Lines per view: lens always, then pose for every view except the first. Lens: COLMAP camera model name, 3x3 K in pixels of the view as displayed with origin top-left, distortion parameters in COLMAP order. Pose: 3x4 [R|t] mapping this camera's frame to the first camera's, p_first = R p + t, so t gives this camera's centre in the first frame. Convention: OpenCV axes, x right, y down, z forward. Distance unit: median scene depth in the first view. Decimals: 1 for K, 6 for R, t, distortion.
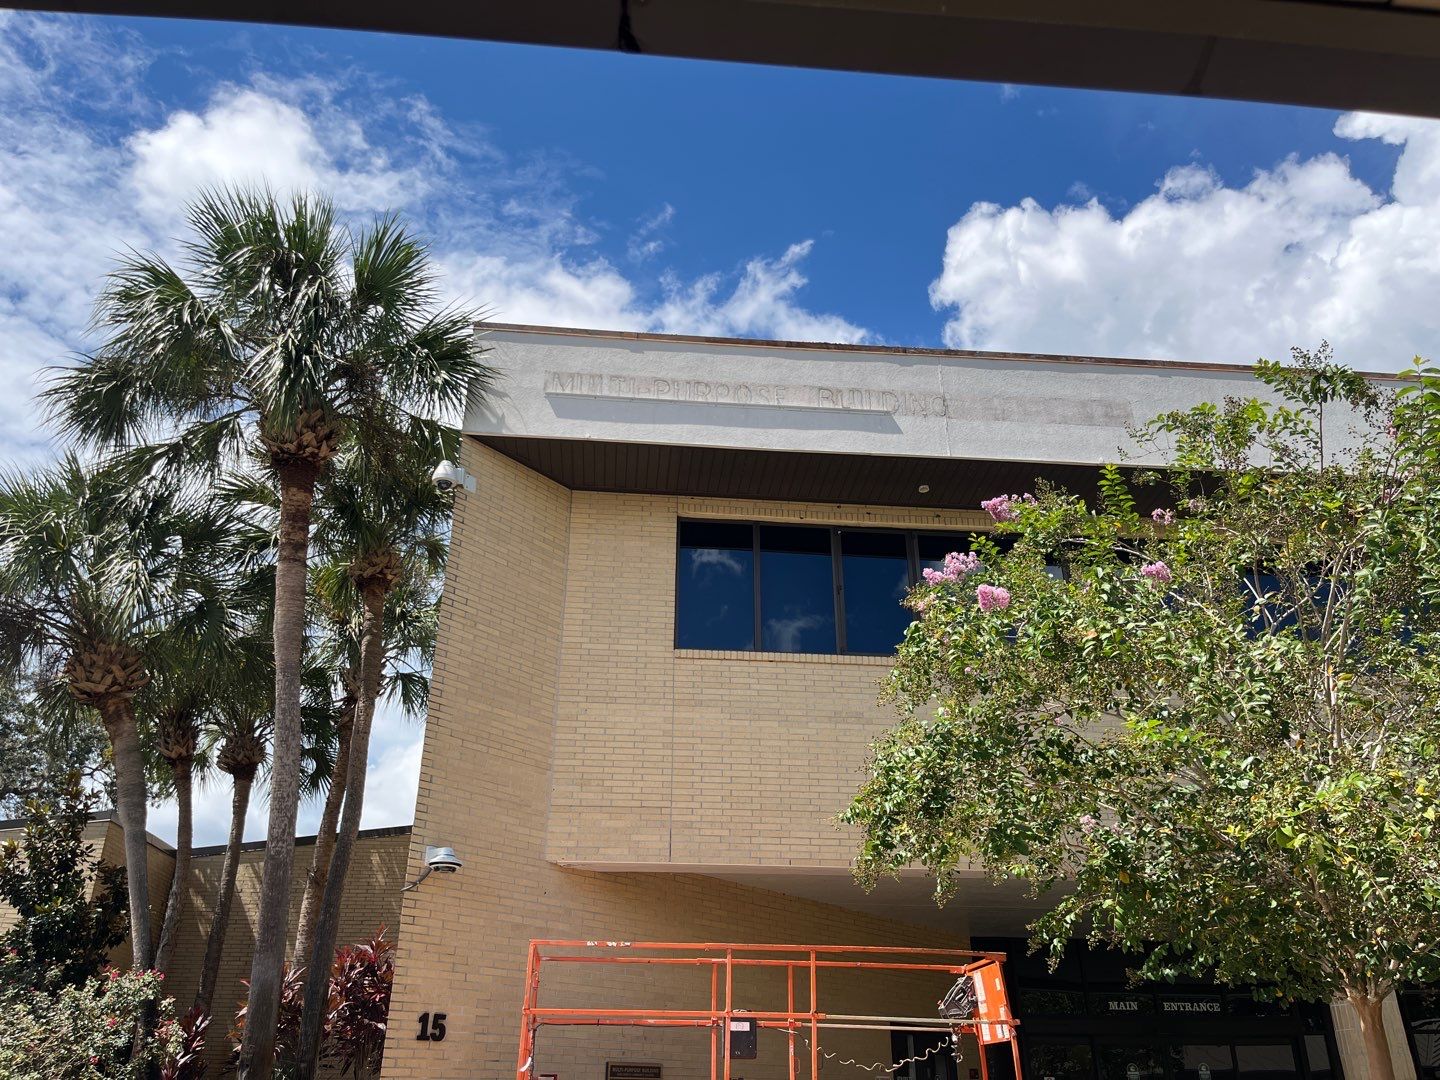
lens RADIAL K [[1116.0, 0, 720.0], [0, 1116.0, 540.0], [0, 0, 1]] dist [0.151523, -0.337802]
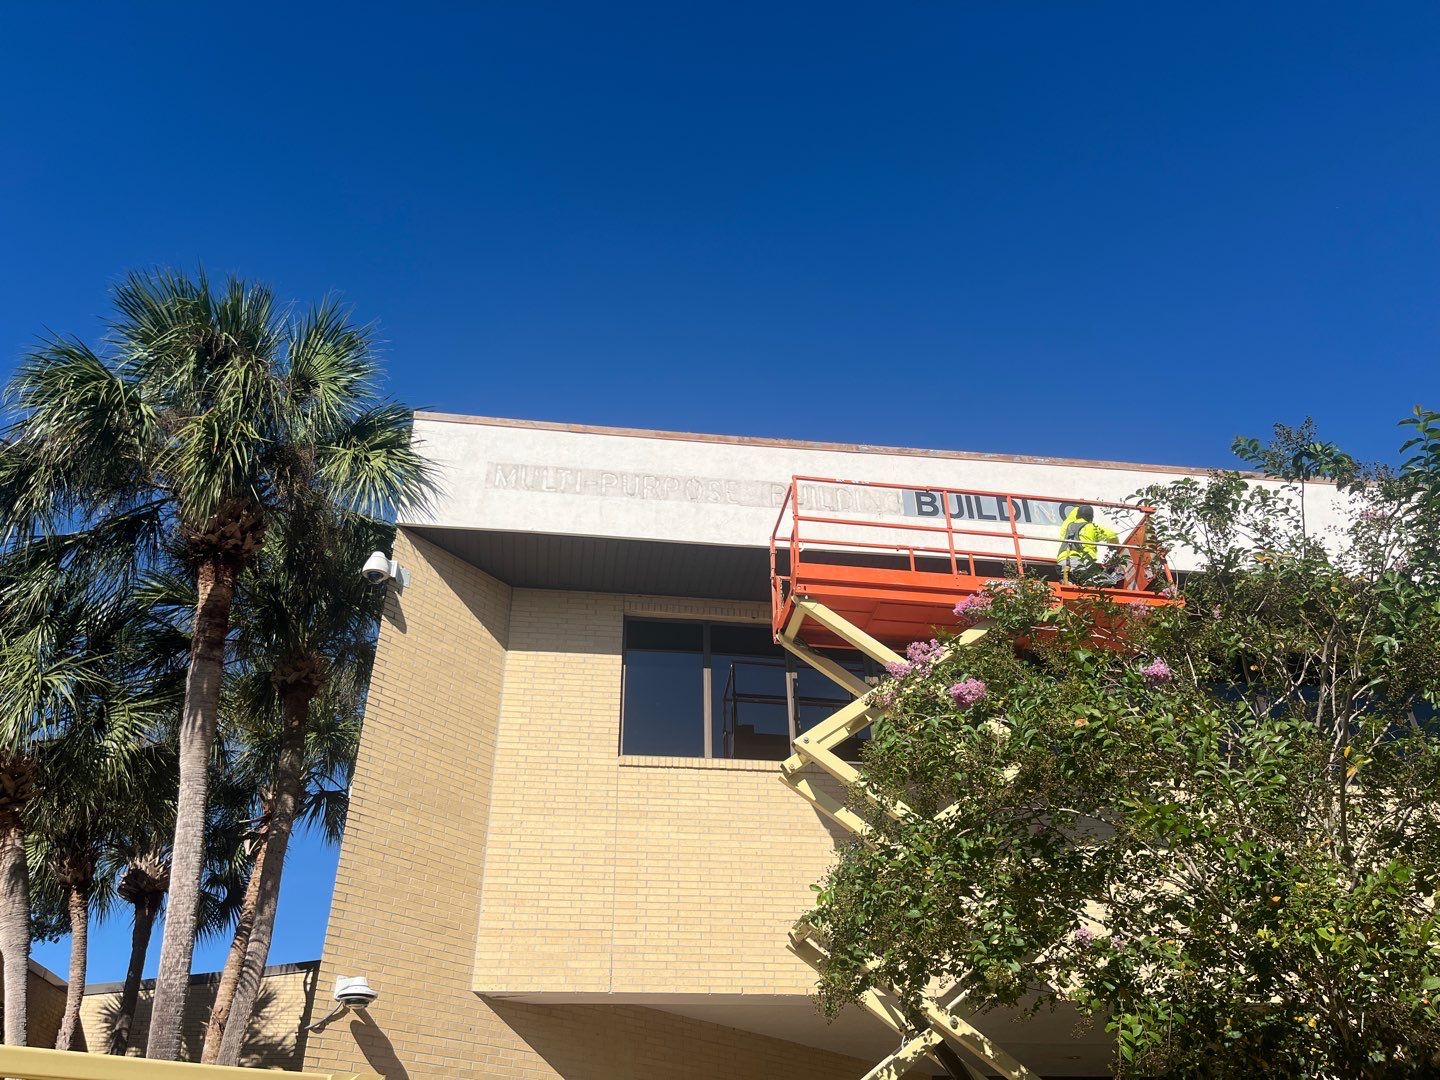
lens RADIAL K [[1122.1, 0, 720.0], [0, 1122.1, 540.0], [0, 0, 1]] dist [0.076553, -0.094978]
pose [[0.998830, 0.008746, 0.047568, -0.002608], [-0.003540, 0.994098, -0.108430, 0.020764], [-0.048236, 0.108135, 0.992965, 0.045121]]
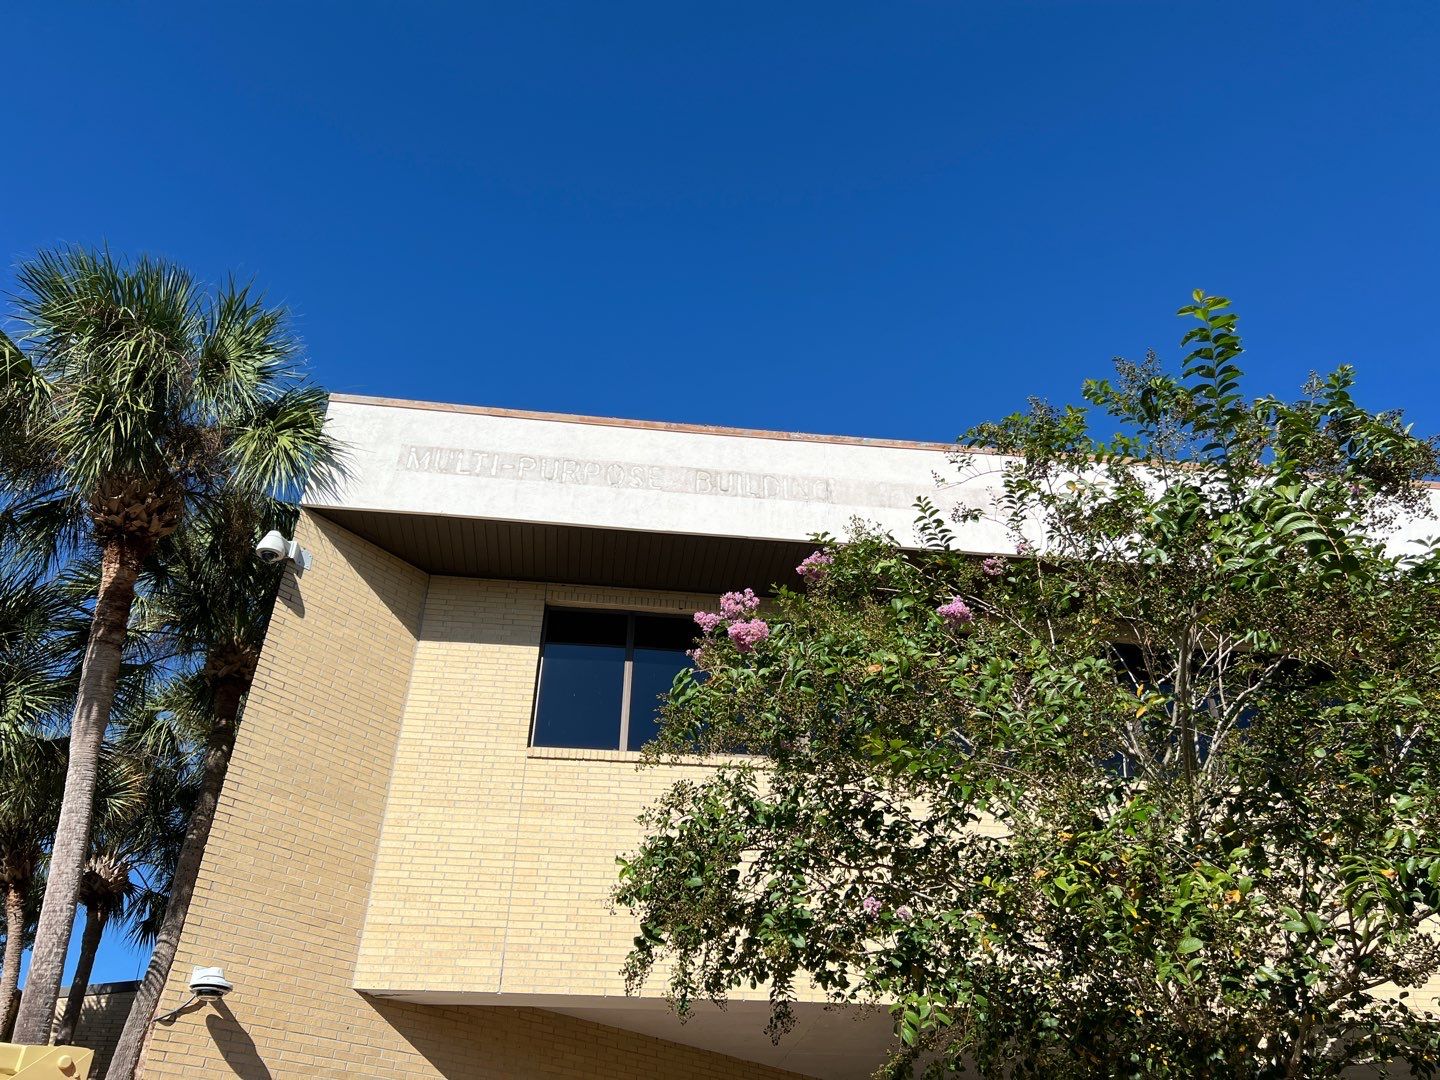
lens RADIAL K [[1107.3, 0, 718.6], [0, 1107.3, 528.4], [0, 0, 1]] dist [0.063164, -0.078734]
pose [[0.999583, 0.016219, 0.023884, 0.092494], [-0.012669, 0.989796, -0.141925, 0.050155], [-0.025943, 0.141563, 0.989589, 0.090130]]
